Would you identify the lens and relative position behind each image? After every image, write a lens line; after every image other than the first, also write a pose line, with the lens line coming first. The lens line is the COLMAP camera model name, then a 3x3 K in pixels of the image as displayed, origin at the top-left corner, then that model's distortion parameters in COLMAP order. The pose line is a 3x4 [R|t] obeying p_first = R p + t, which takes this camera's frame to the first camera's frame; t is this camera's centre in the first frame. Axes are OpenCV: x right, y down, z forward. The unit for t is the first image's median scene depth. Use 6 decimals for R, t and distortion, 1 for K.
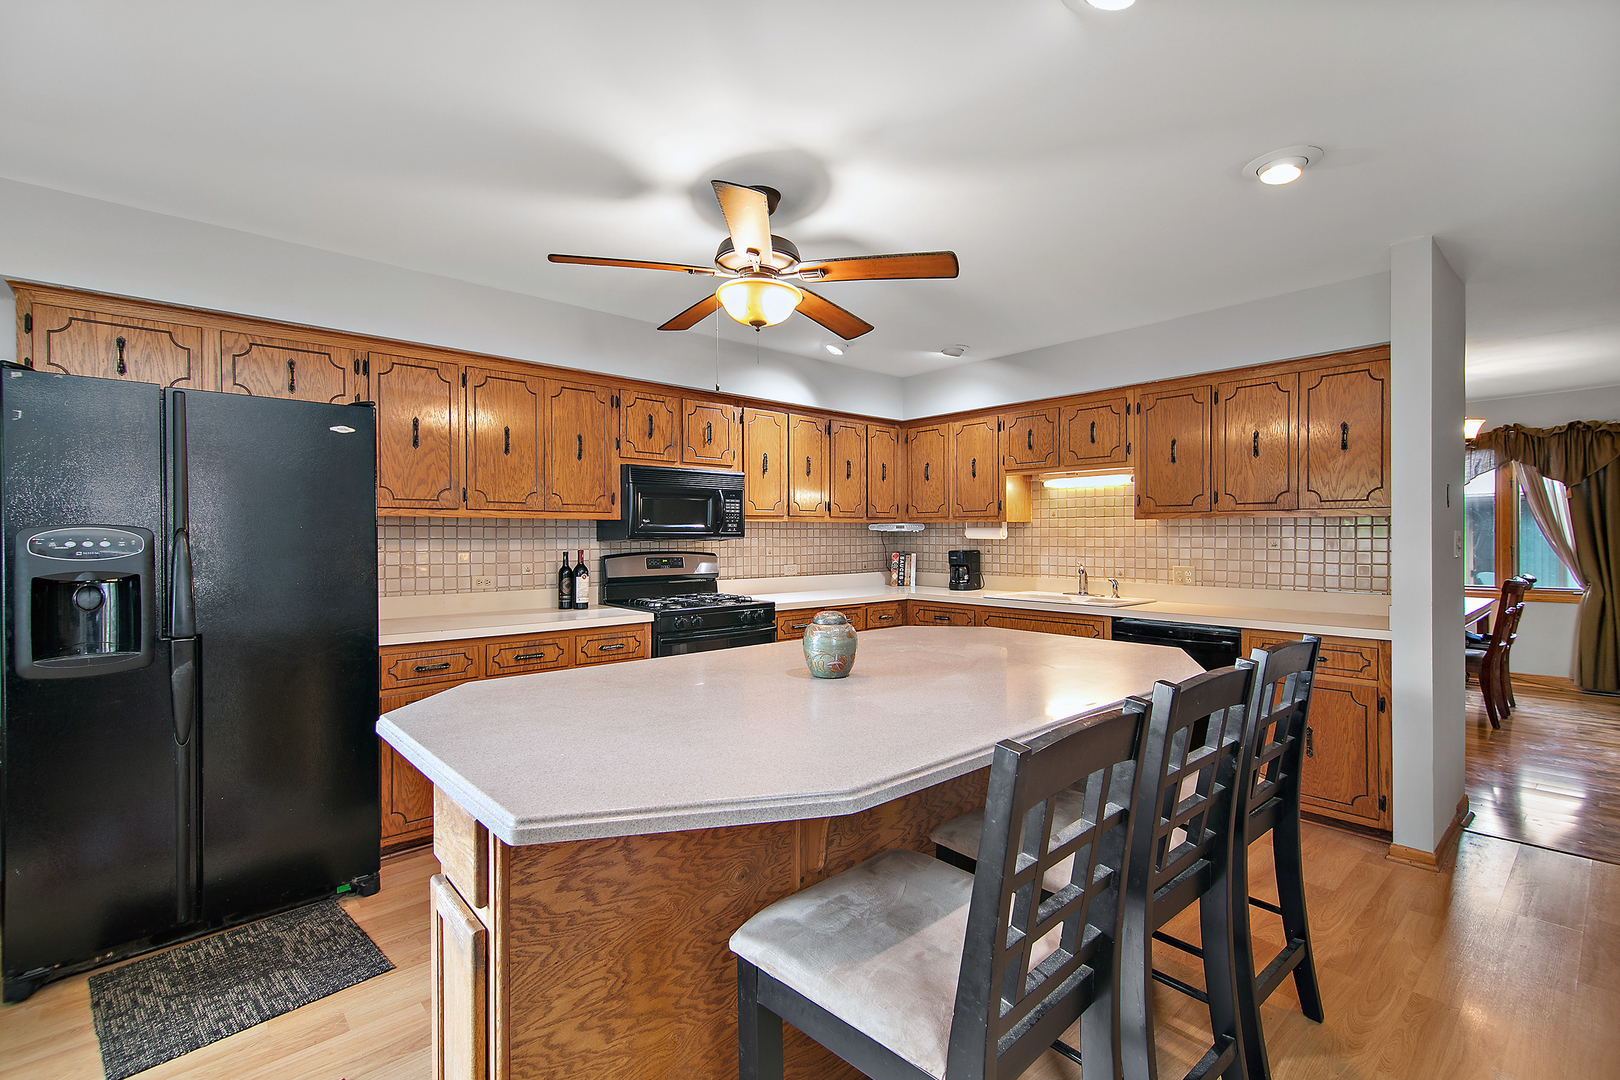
lens RADIAL K [[720.1, 0, 810.0], [0, 720.1, 540.0], [0, 0, 1]] dist [-0.002059, -0.000327]
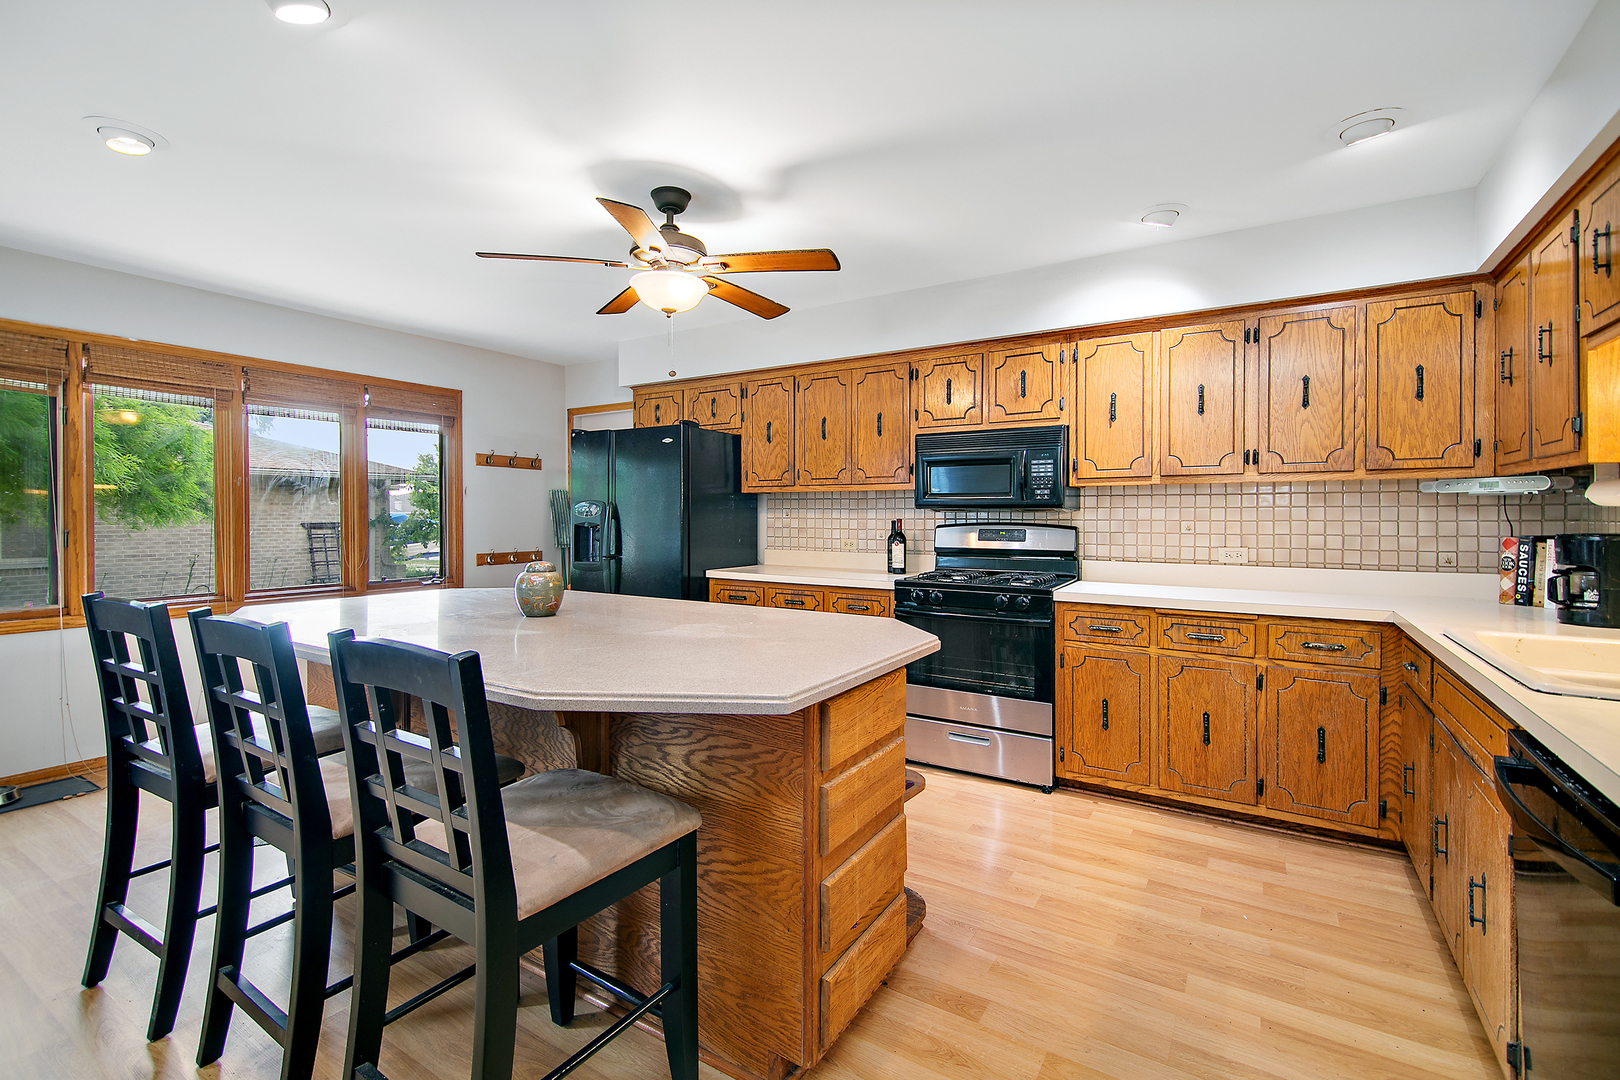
lens RADIAL K [[720.1, 0, 810.0], [0, 720.1, 540.0], [0, 0, 1]] dist [-0.002059, -0.000327]
pose [[0.266990, 0.037556, -0.962967, 0.683628], [-0.005559, 0.999284, 0.037431, 0.005635], [0.963683, -0.004640, 0.267008, 0.583137]]
